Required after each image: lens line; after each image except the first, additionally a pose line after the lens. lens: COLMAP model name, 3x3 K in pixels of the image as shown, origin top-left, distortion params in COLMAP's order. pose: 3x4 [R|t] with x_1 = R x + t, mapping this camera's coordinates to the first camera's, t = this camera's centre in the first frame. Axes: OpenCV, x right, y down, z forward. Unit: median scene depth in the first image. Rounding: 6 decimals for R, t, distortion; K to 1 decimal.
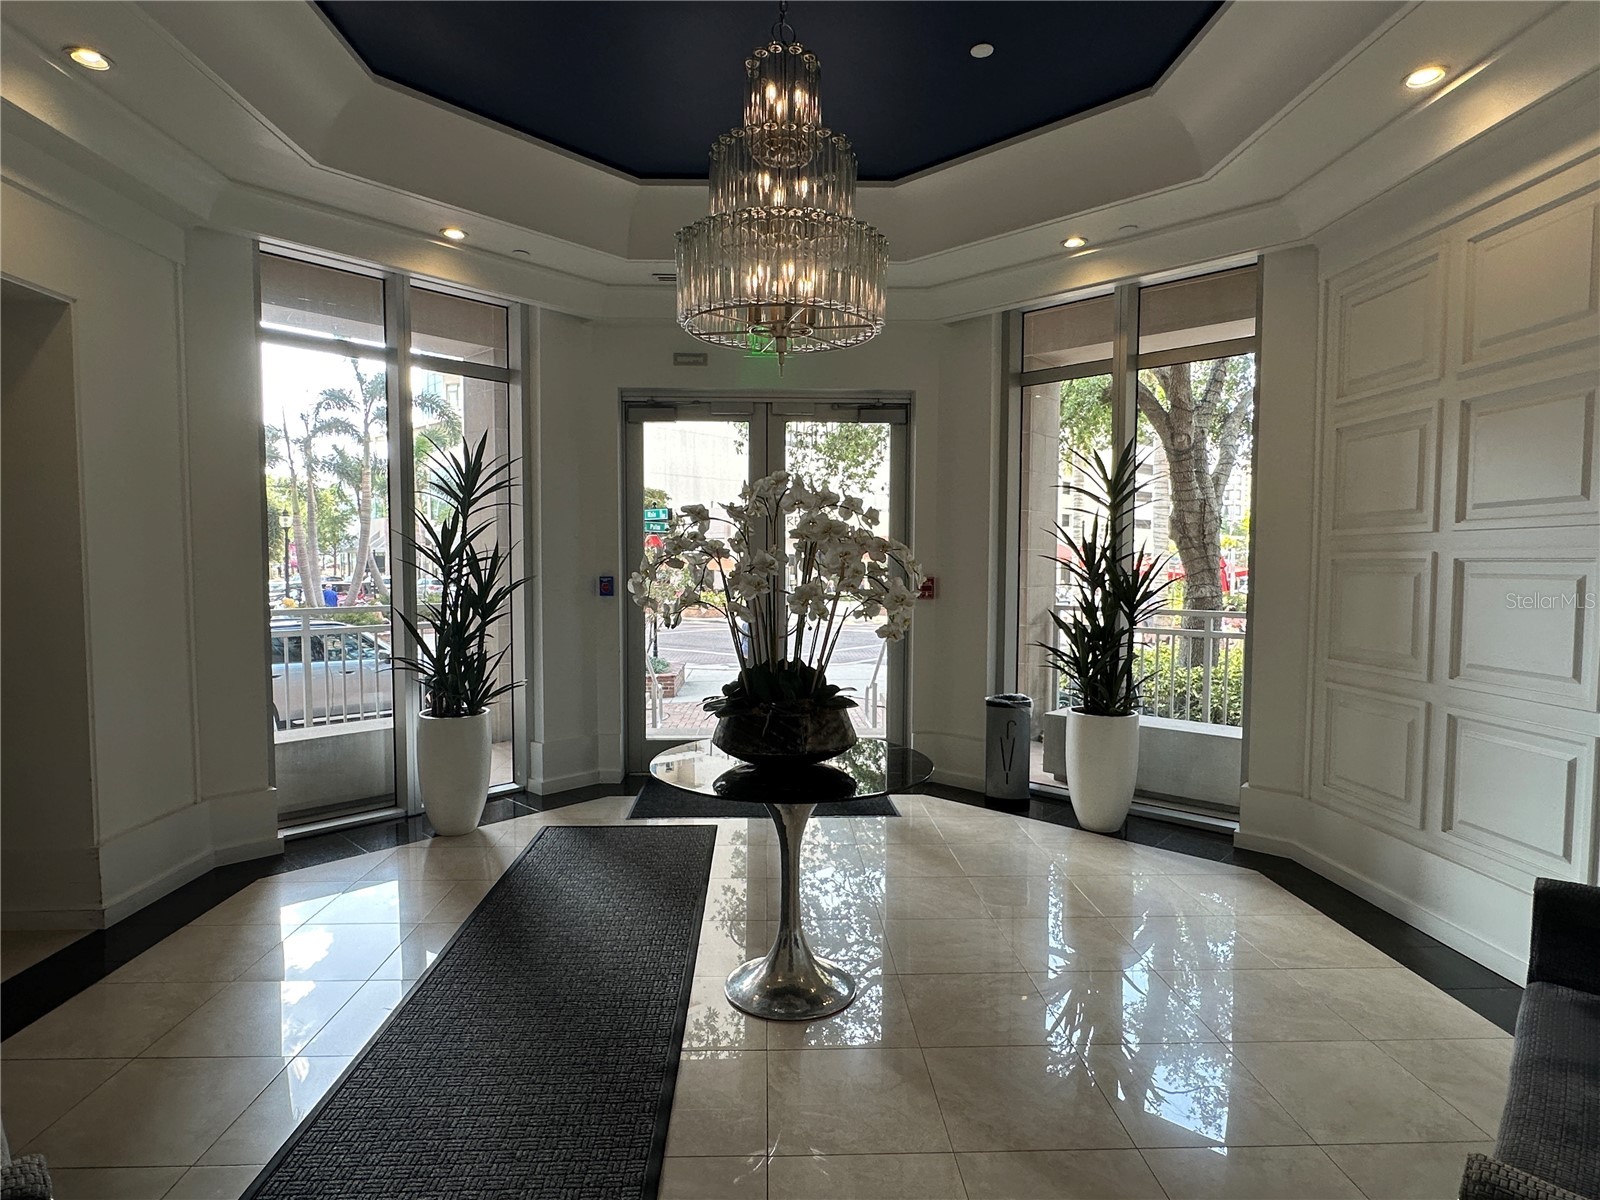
lens RADIAL K [[864.6, 0, 800.0], [0, 864.6, 600.0], [0, 0, 1]] dist [0.001879, 0.000344]
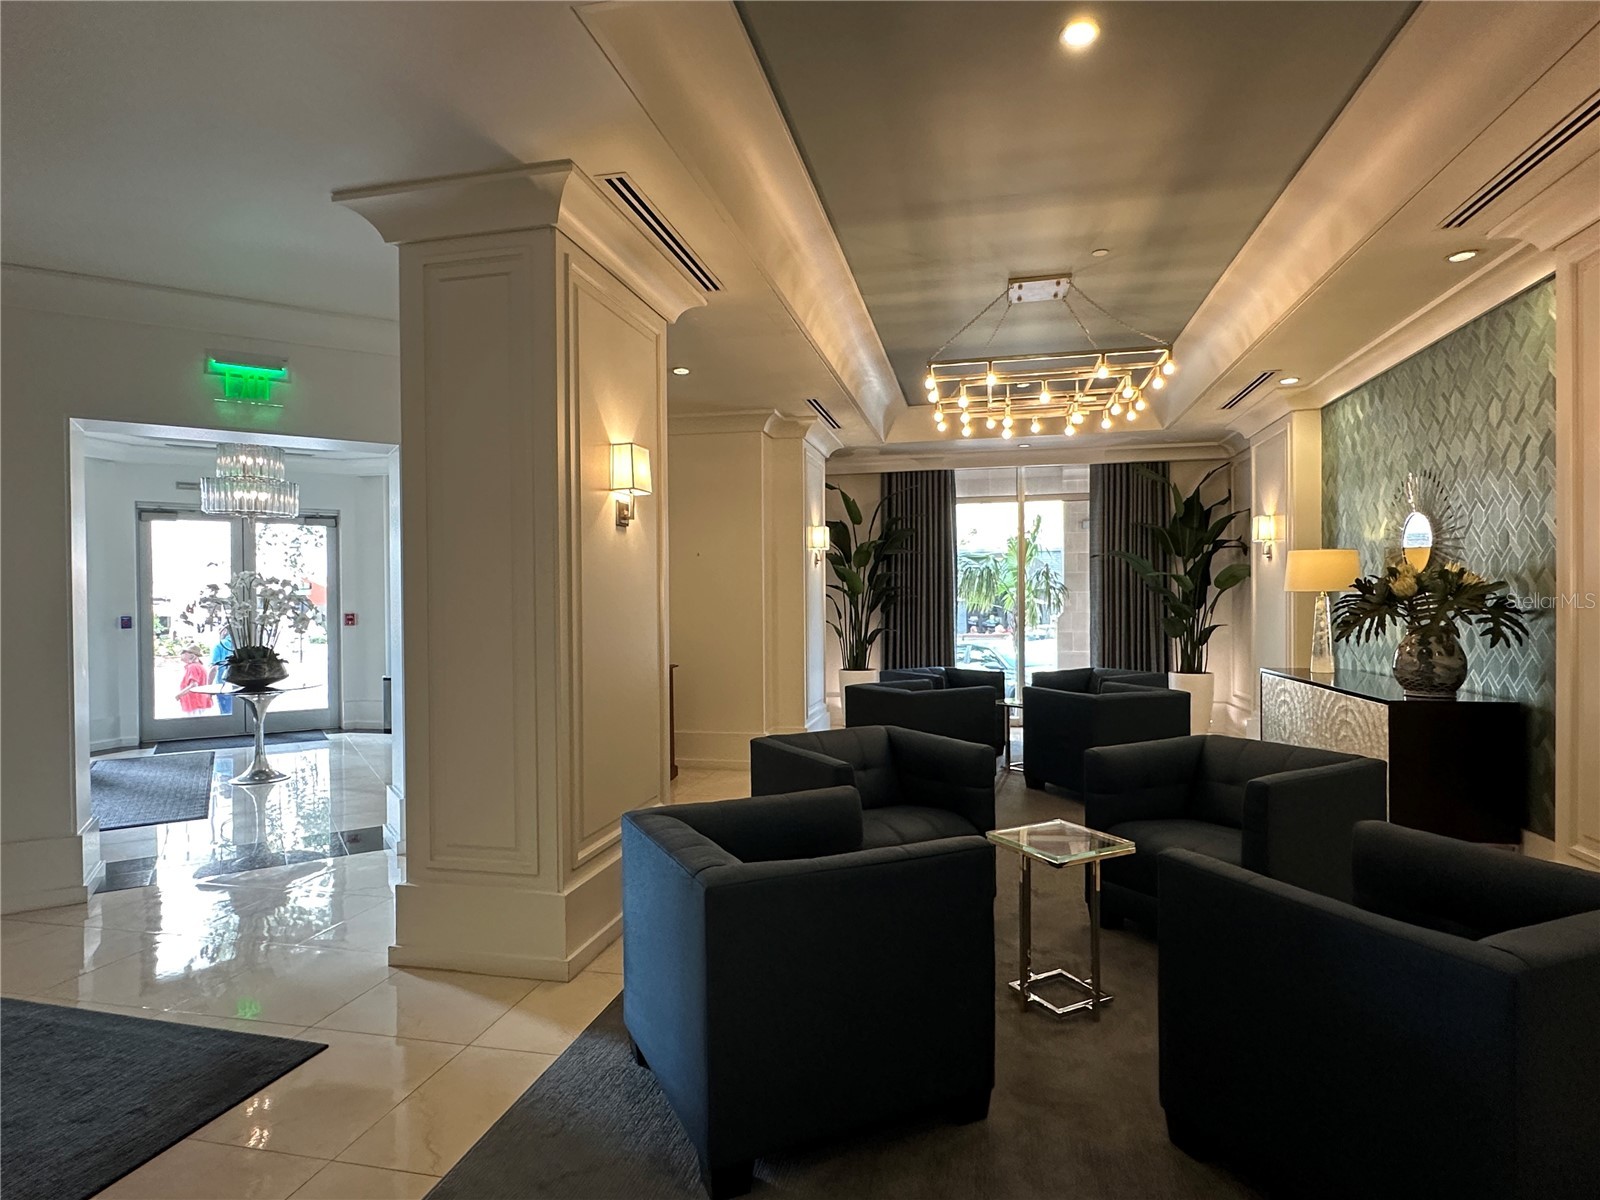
lens RADIAL K [[864.6, 0, 800.0], [0, 864.6, 600.0], [0, 0, 1]] dist [0.001879, 0.000344]
pose [[0.858705, -0.013429, 0.512294, 0.039666], [0.036109, 0.998758, -0.034344, 0.057428], [-0.511196, 0.047990, 0.858123, -1.390723]]
